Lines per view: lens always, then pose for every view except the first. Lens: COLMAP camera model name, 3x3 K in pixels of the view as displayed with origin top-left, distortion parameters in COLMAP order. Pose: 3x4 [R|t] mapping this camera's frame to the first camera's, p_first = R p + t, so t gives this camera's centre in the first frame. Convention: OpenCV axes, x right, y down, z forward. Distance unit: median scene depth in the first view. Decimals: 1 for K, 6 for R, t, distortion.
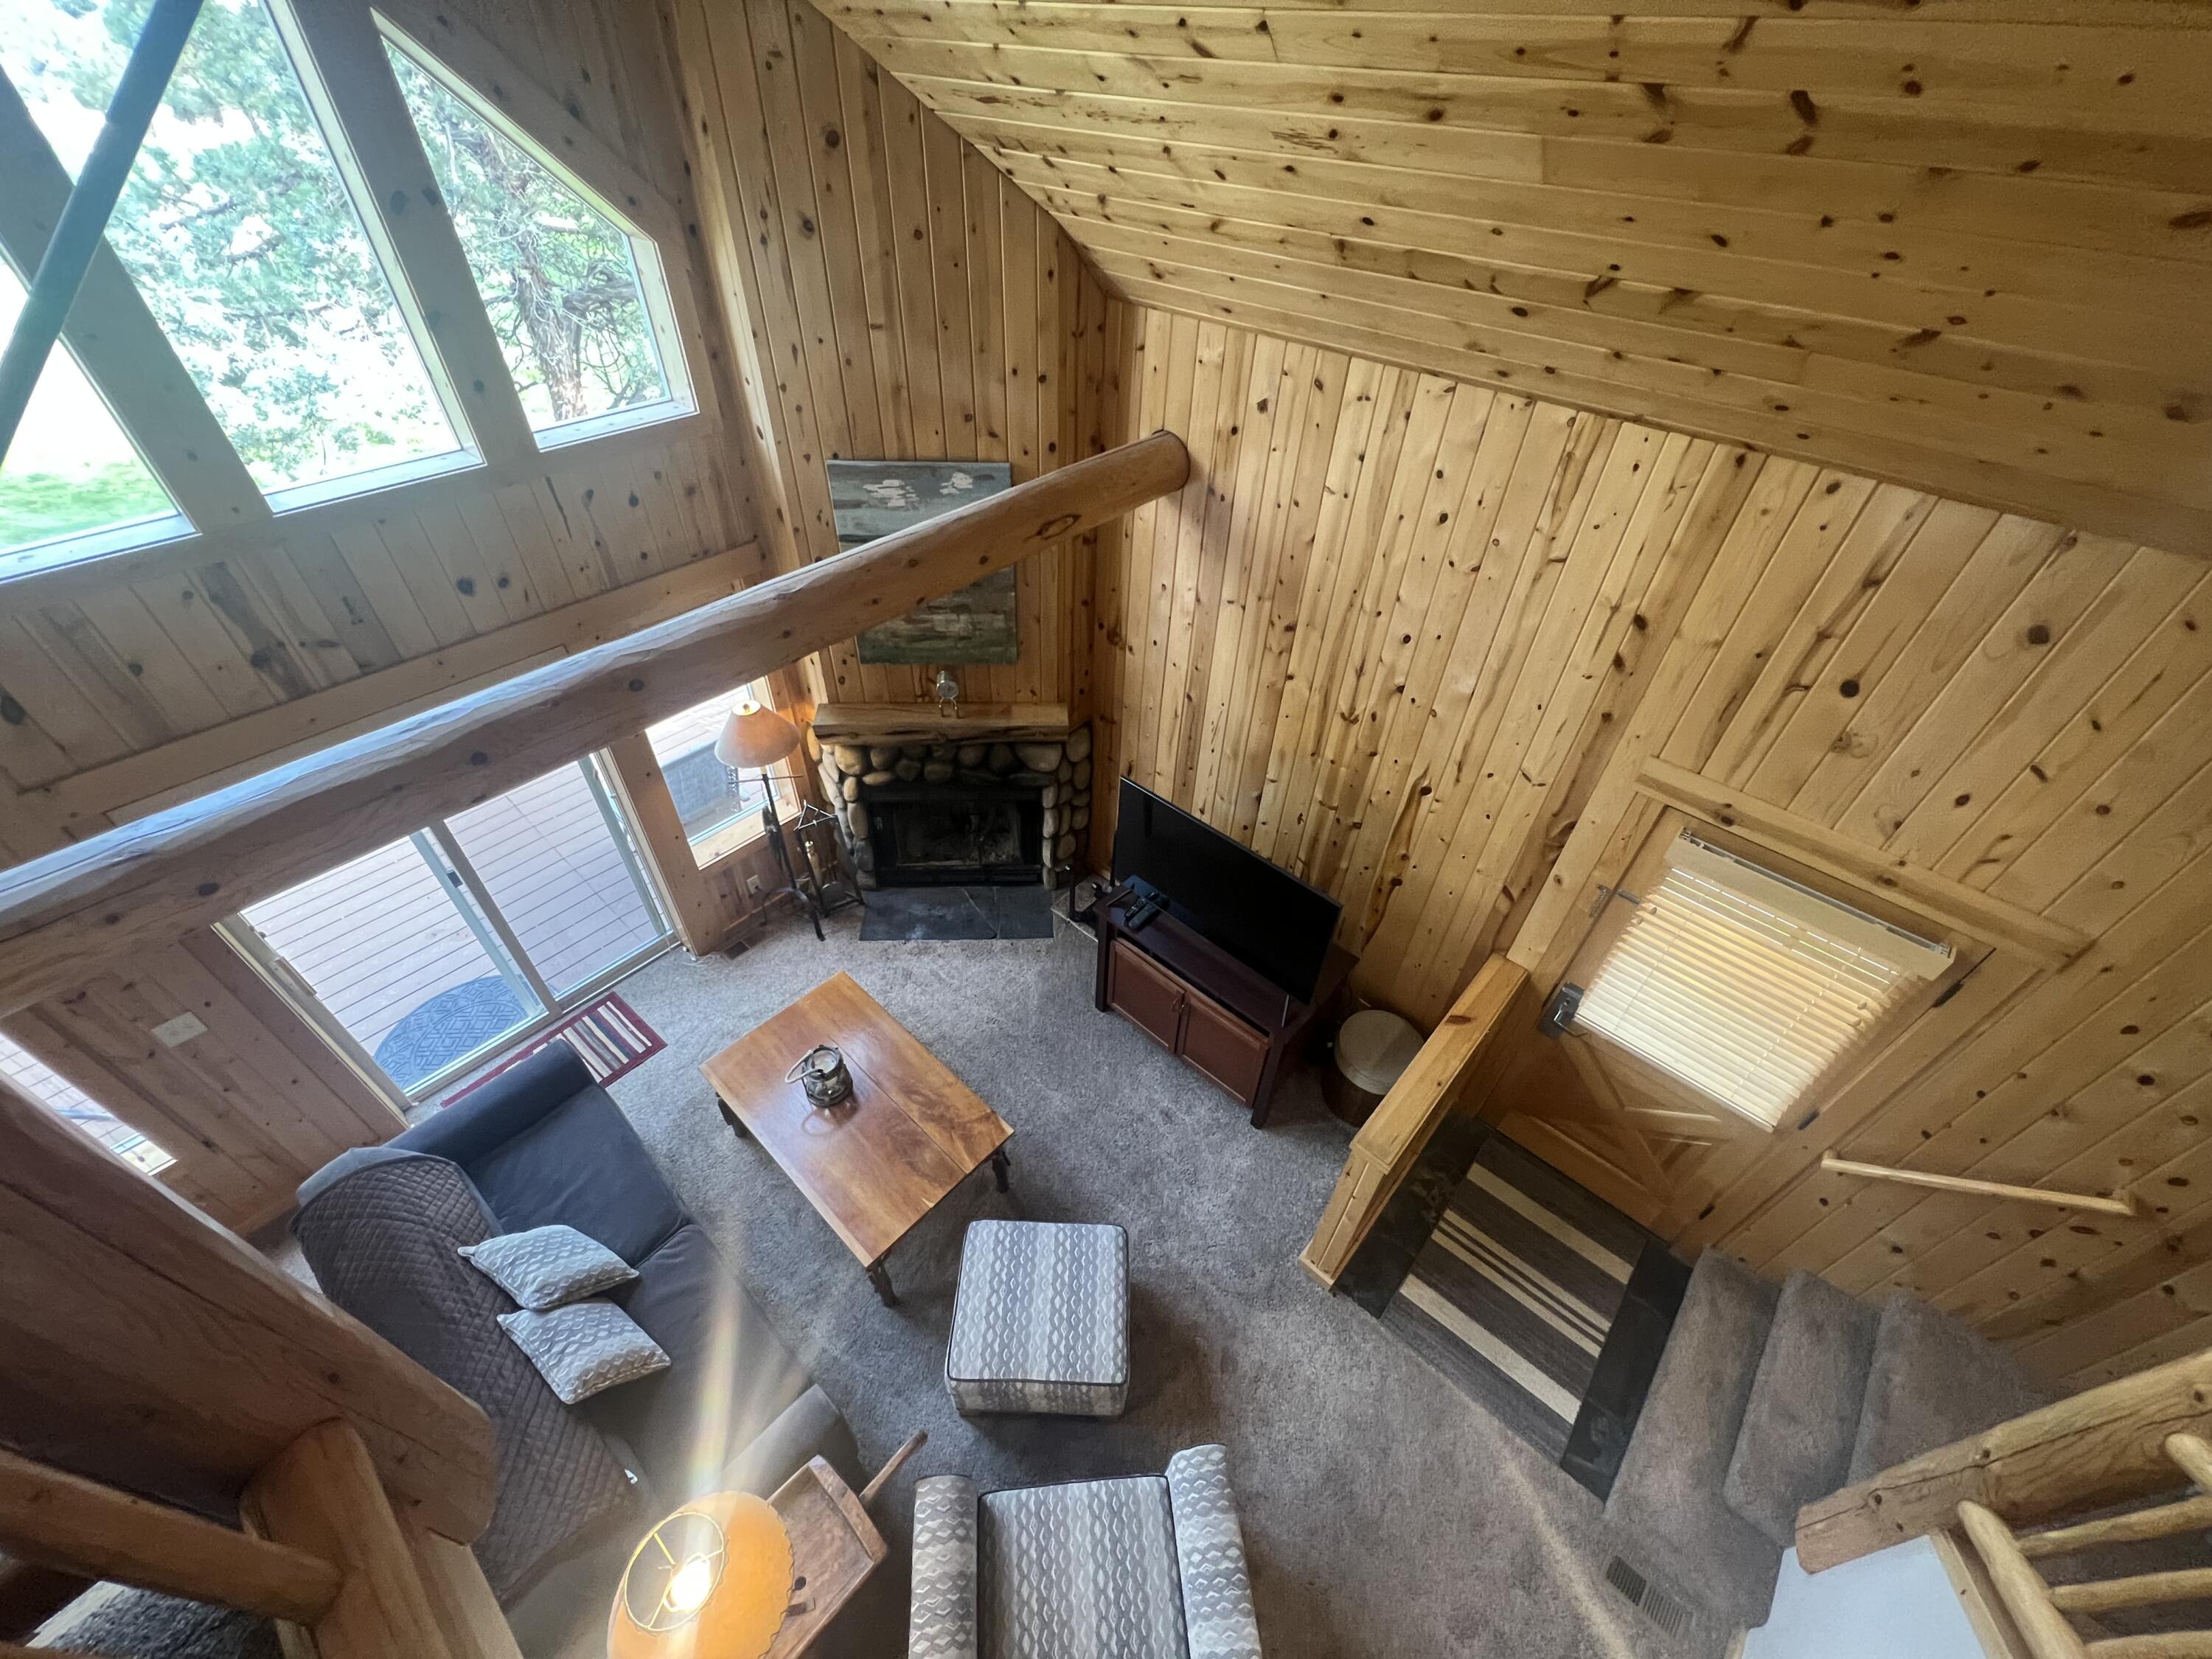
lens RADIAL K [[885.4, 0, 1098.5], [0, 885.4, 832.8], [0, 0, 1]] dist [-0.001849, -0.000228]
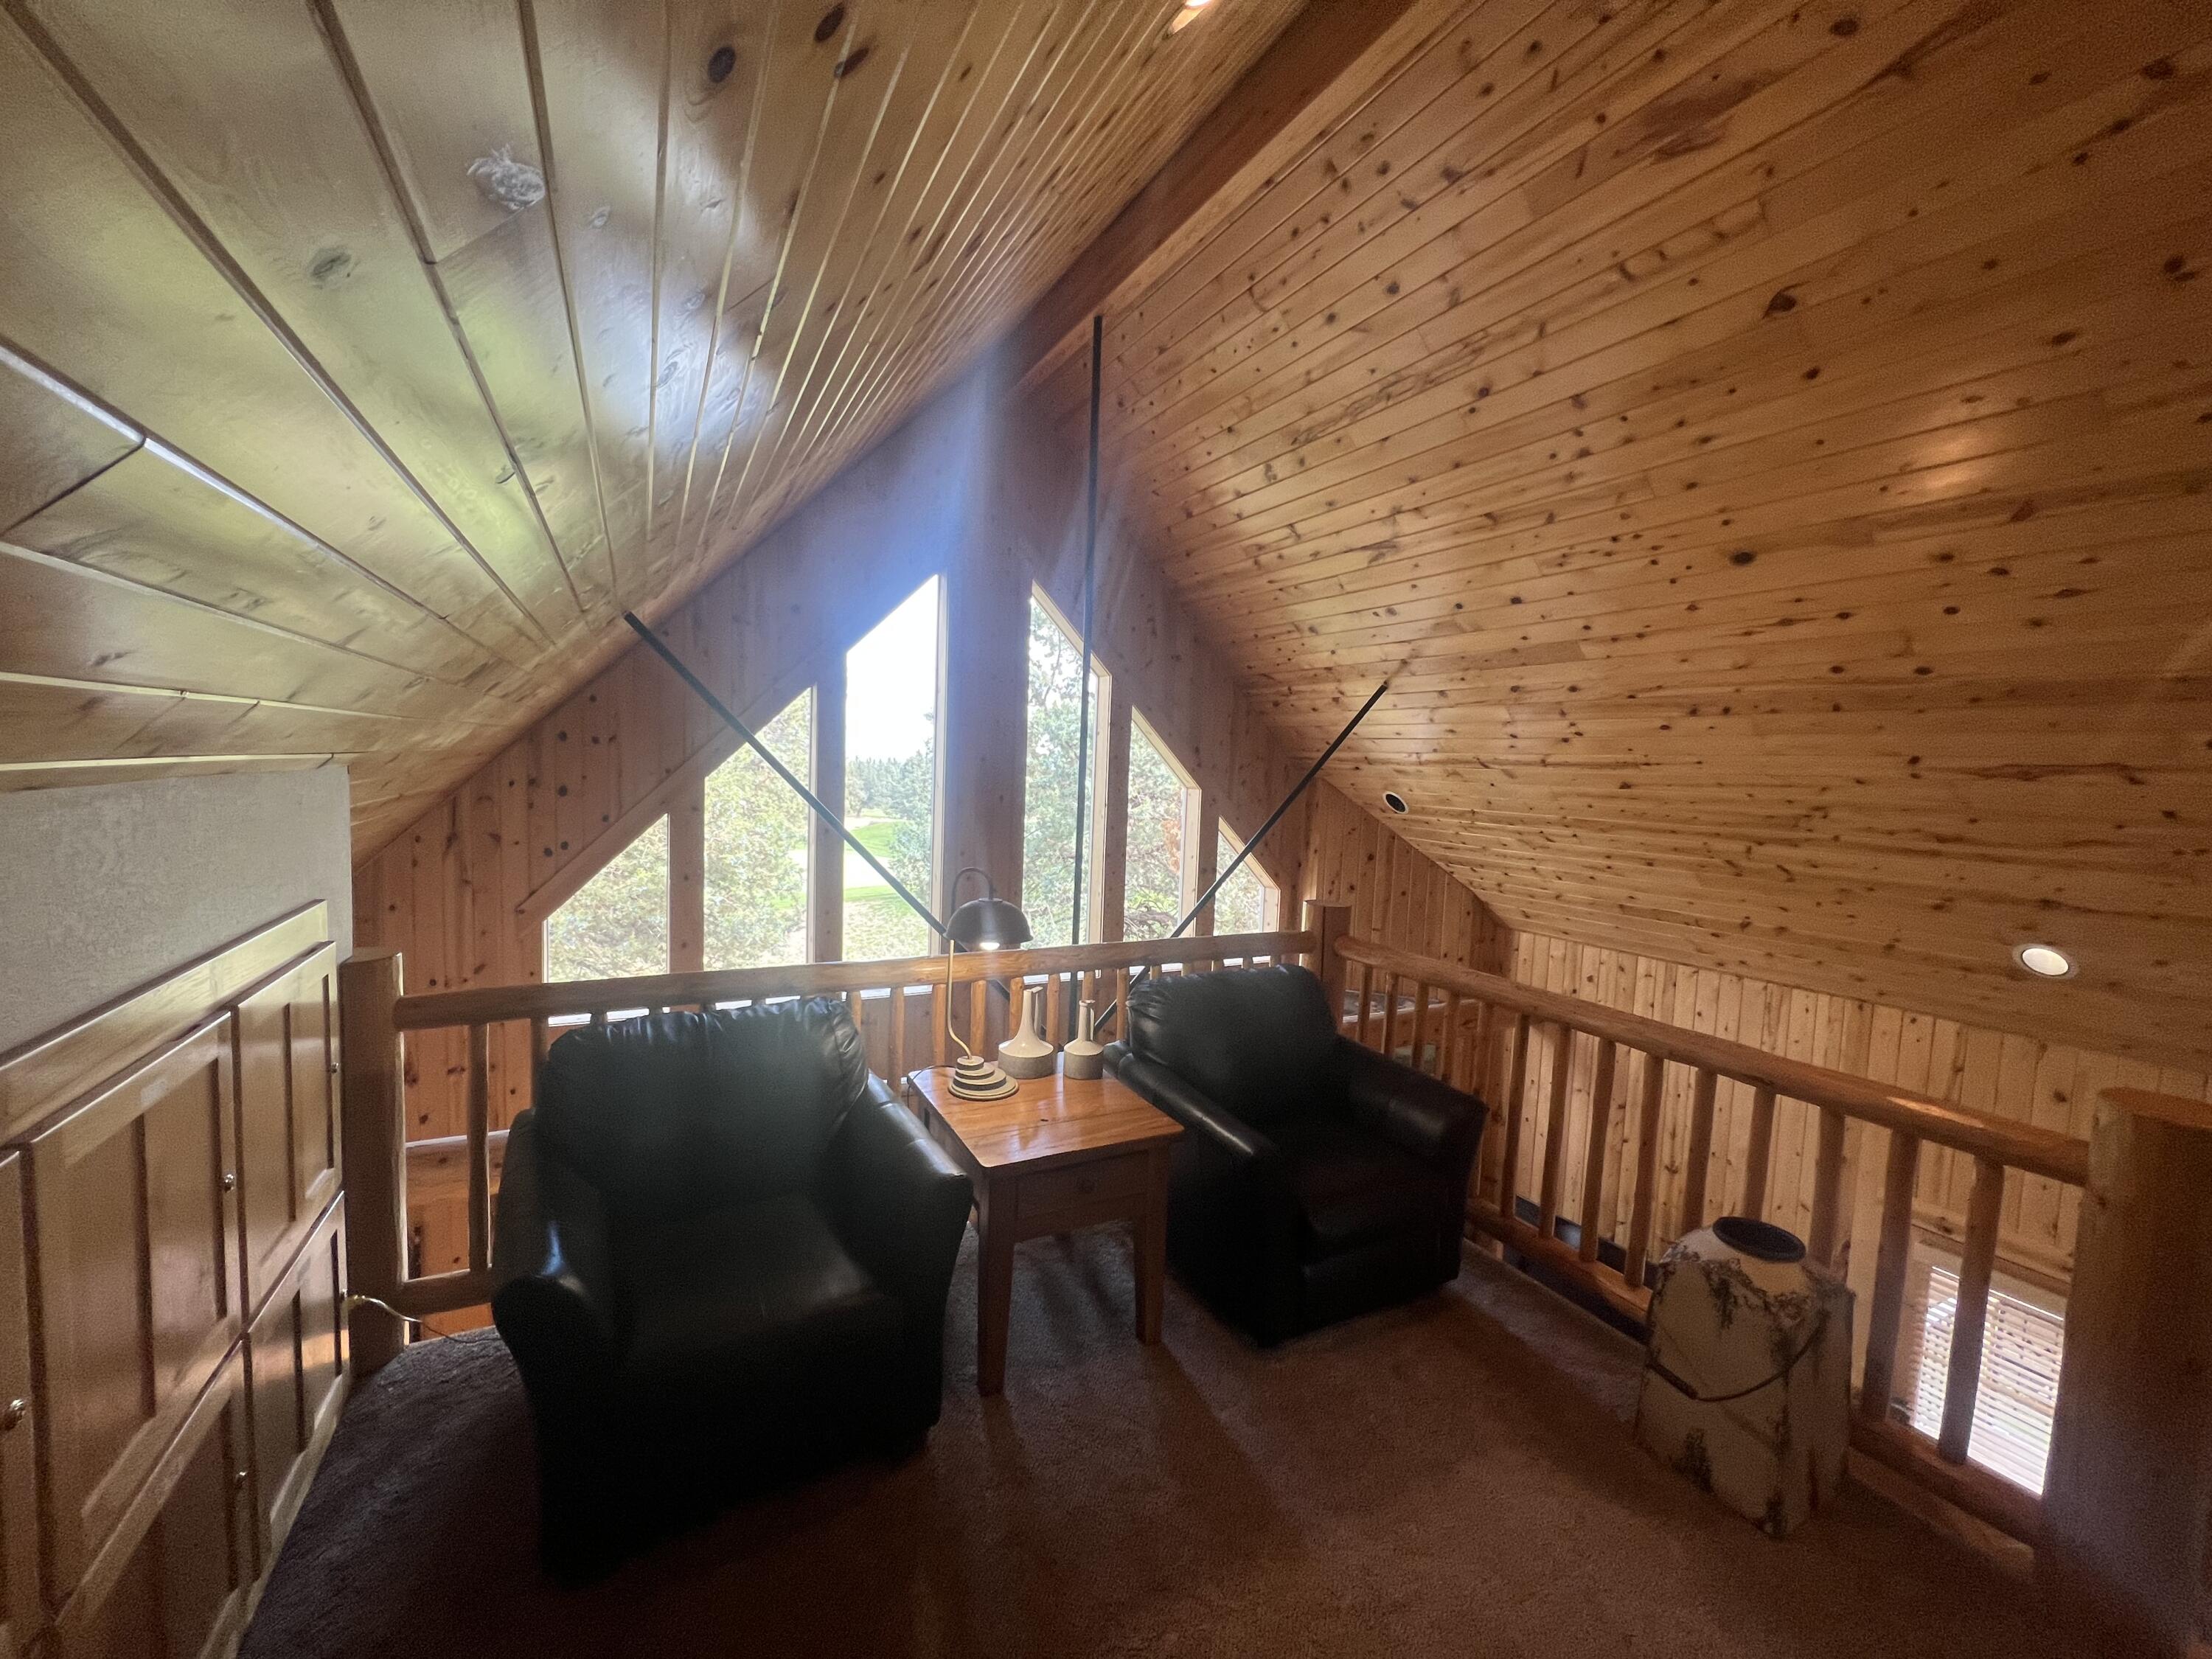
lens RADIAL K [[885.4, 0, 1101.5], [0, 885.4, 829.0], [0, 0, 1]] dist [-0.001849, -0.000228]
pose [[0.935935, 0.029992, -0.350893, -0.155216], [-0.244127, 0.773376, -0.585057, 0.712334], [0.253826, 0.633238, 0.731152, -0.957090]]
